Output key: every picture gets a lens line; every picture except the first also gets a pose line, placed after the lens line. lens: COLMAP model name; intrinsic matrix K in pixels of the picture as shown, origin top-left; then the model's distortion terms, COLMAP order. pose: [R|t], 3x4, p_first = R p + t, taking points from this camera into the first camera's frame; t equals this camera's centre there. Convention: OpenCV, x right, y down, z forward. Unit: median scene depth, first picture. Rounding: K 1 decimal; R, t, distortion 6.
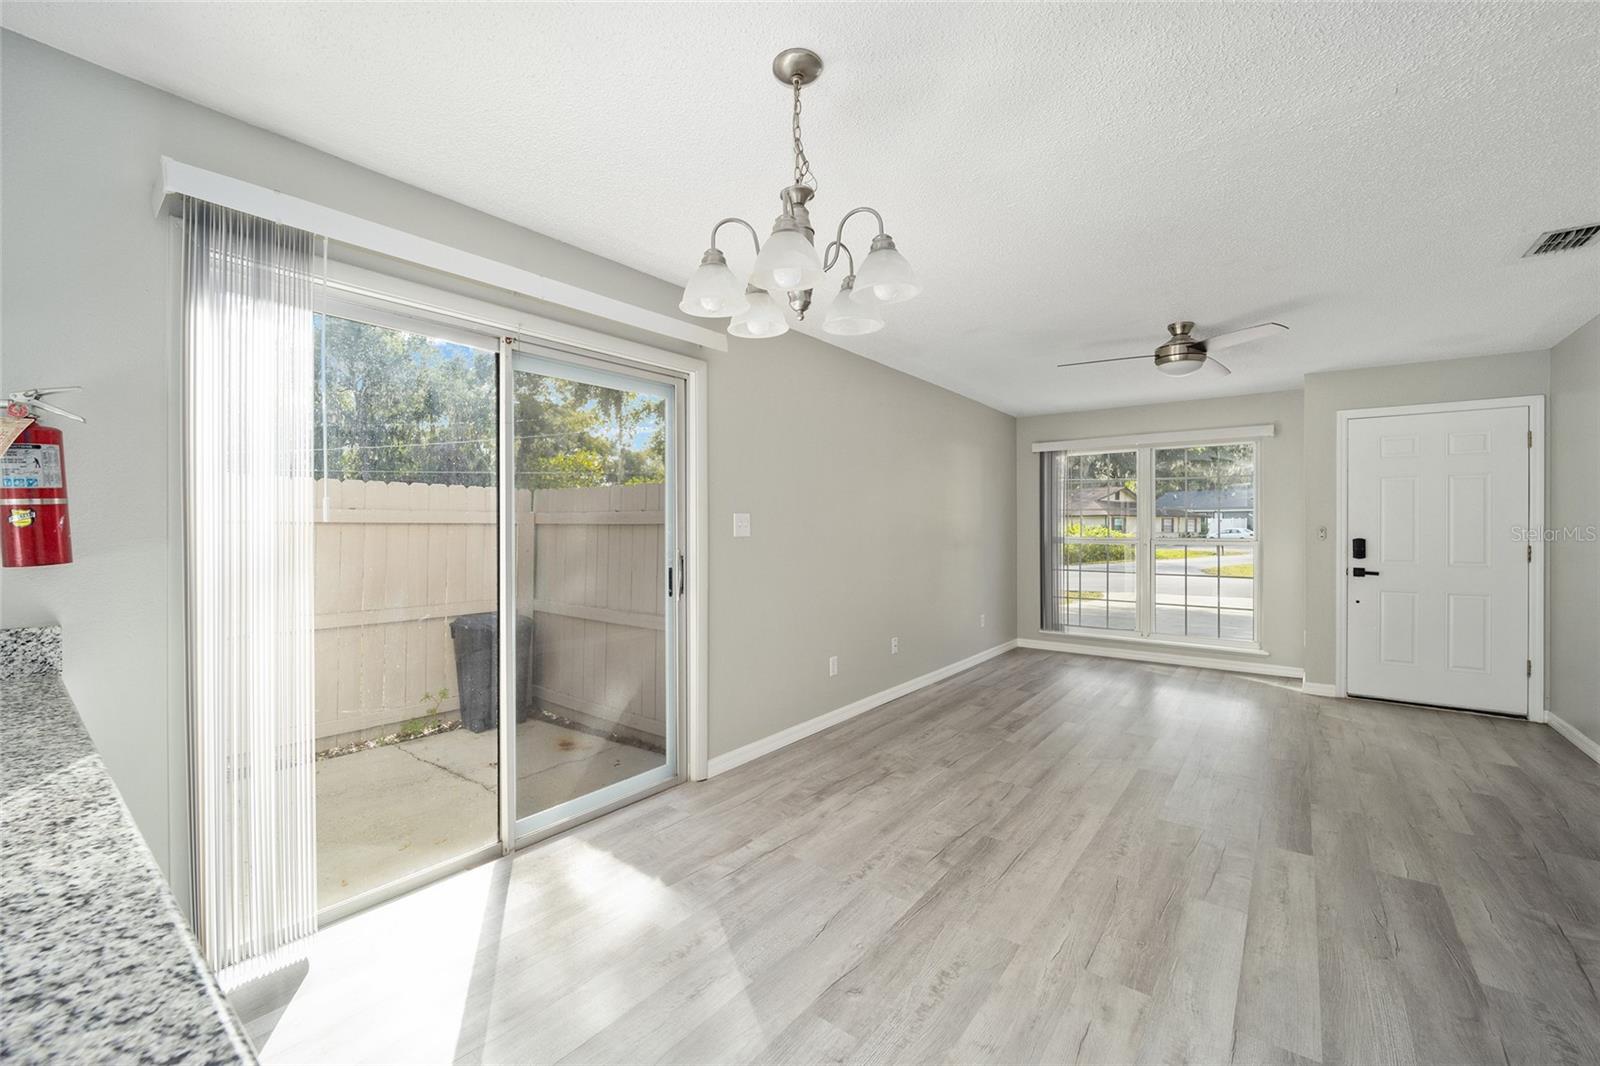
lens RADIAL K [[645.5, 0, 795.5], [0, 645.5, 527.3], [0, 0, 1]] dist [-0.011443, 0.000870]
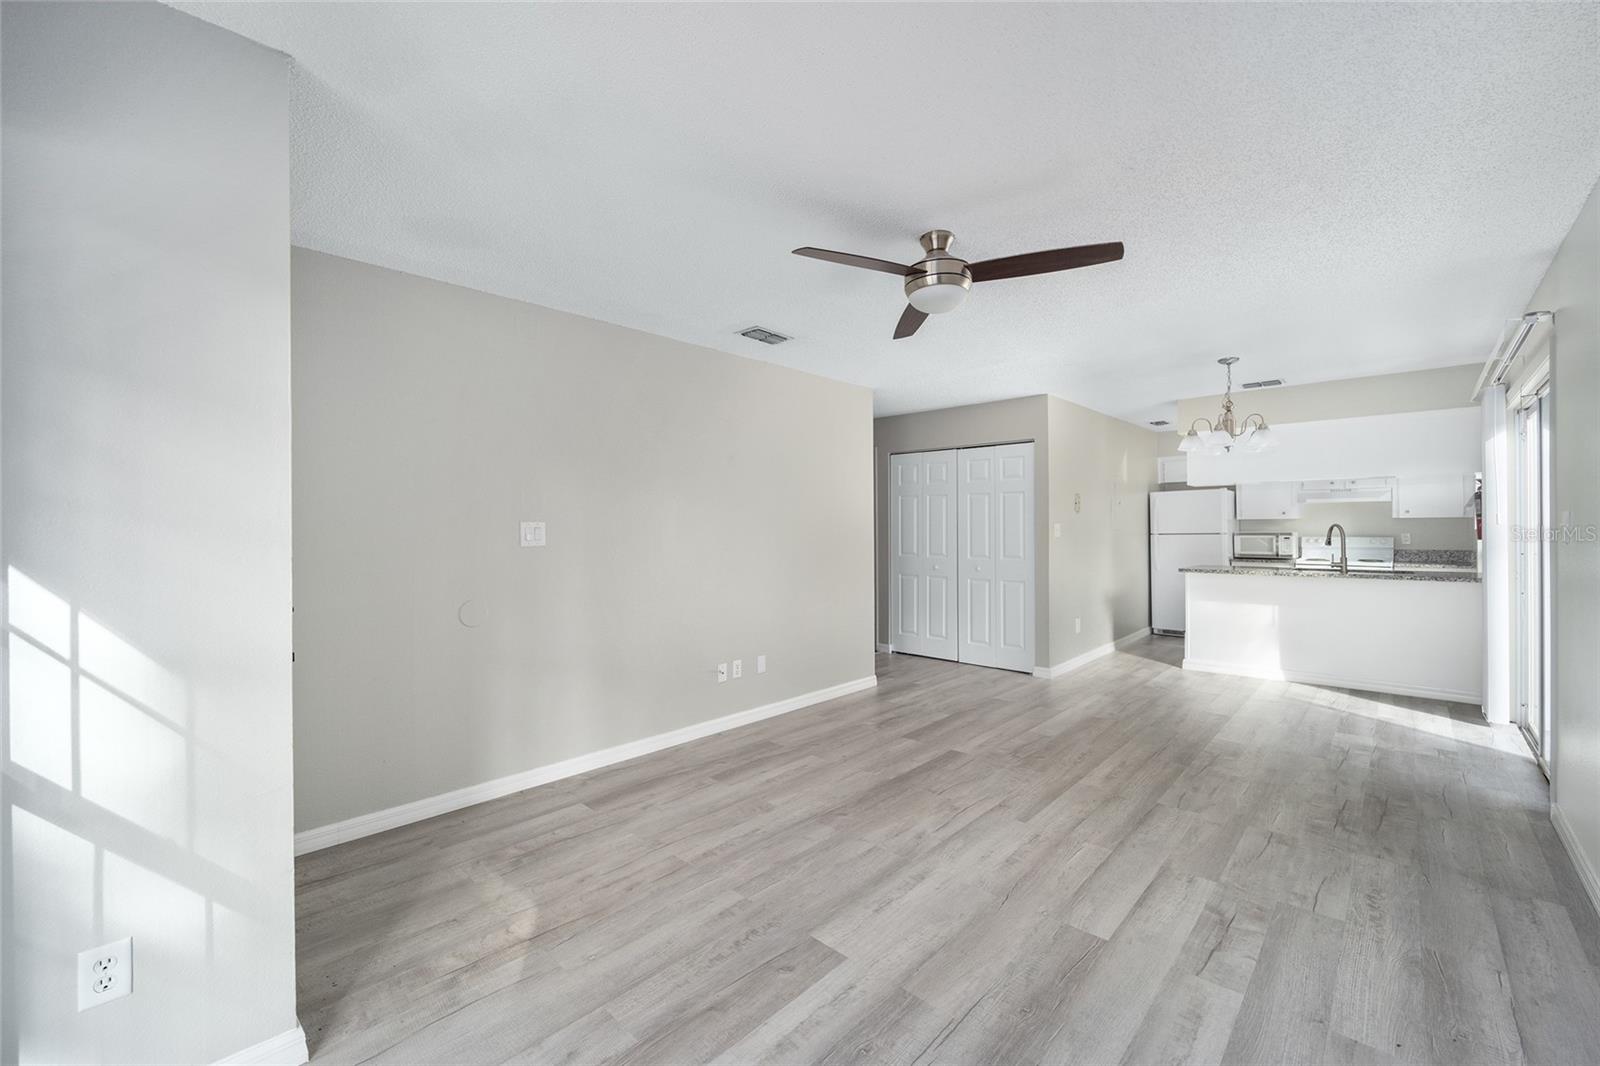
lens RADIAL K [[650.7, 0, 795.8], [0, 650.7, 525.3], [0, 0, 1]] dist [-0.011646, 0.000148]
pose [[-0.995331, 0.005026, 0.096389, 0.620155], [0.004891, 0.999987, -0.001635, -0.006457], [-0.096396, -0.001156, -0.995342, 1.543989]]
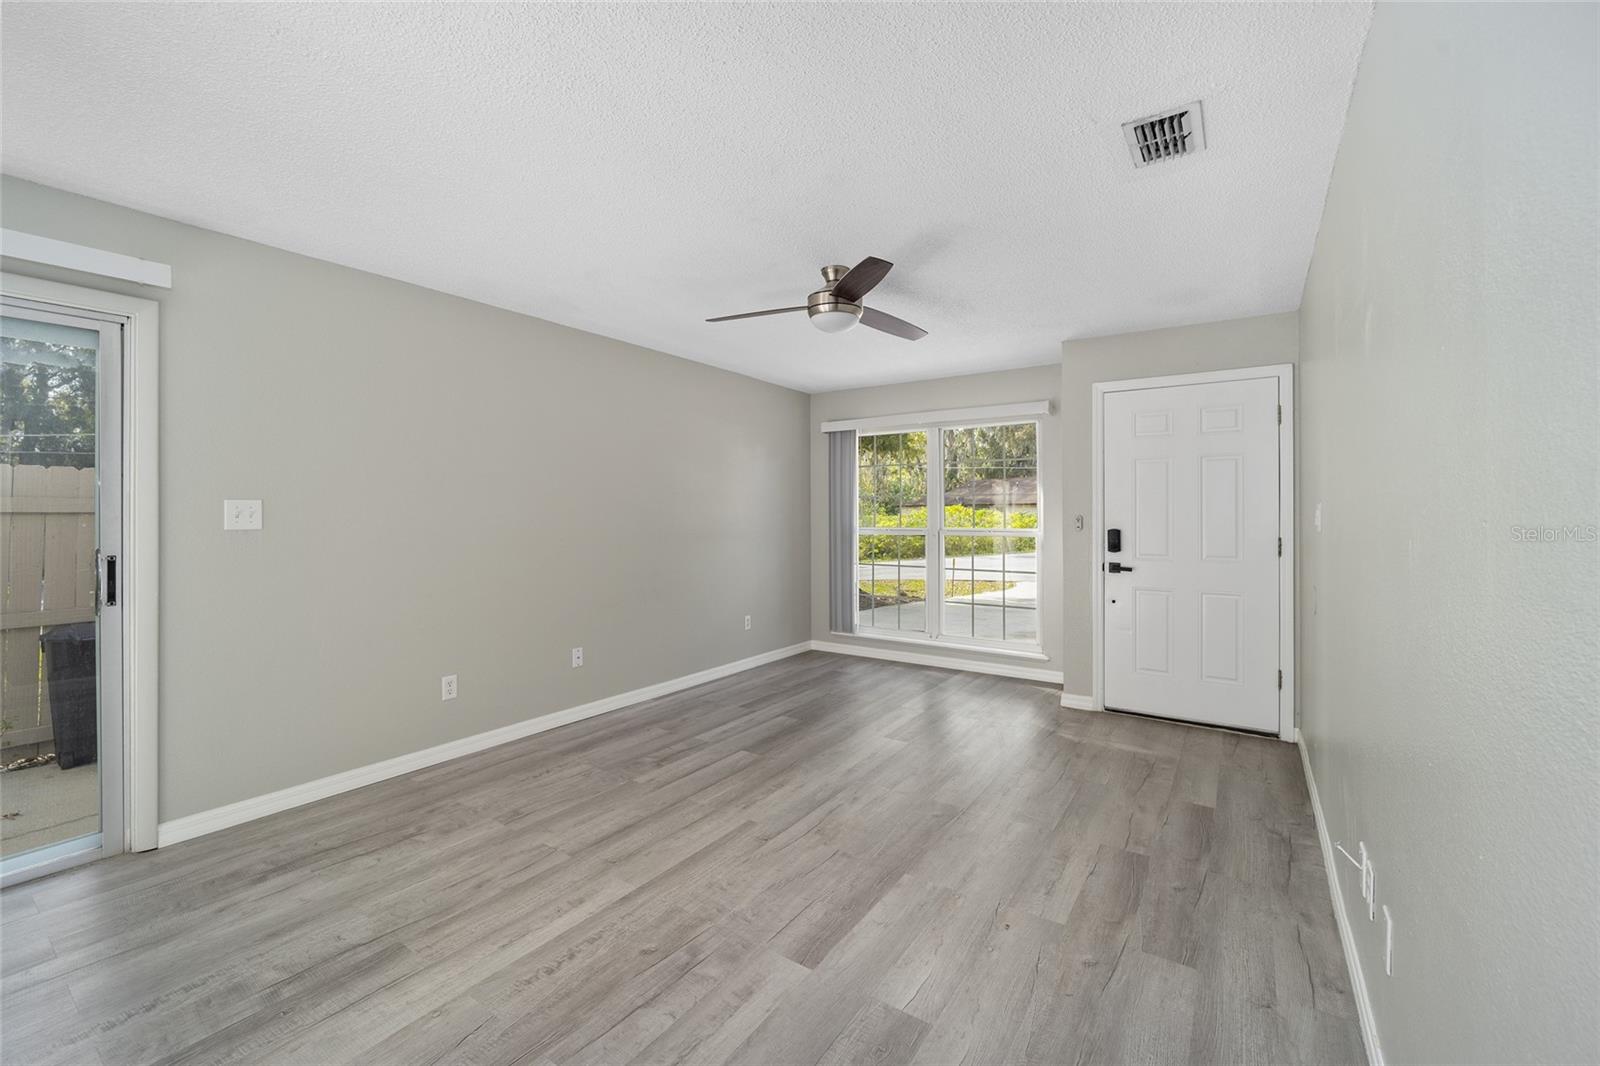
lens RADIAL K [[653.6, 0, 792.7], [0, 653.6, 513.7], [0, 0, 1]] dist [-0.013192, -0.000238]
pose [[0.998522, -0.000720, 0.054339, 0.452657], [0.000911, 0.999994, -0.003480, -0.000865], [-0.054336, 0.003524, 0.998517, 0.158623]]
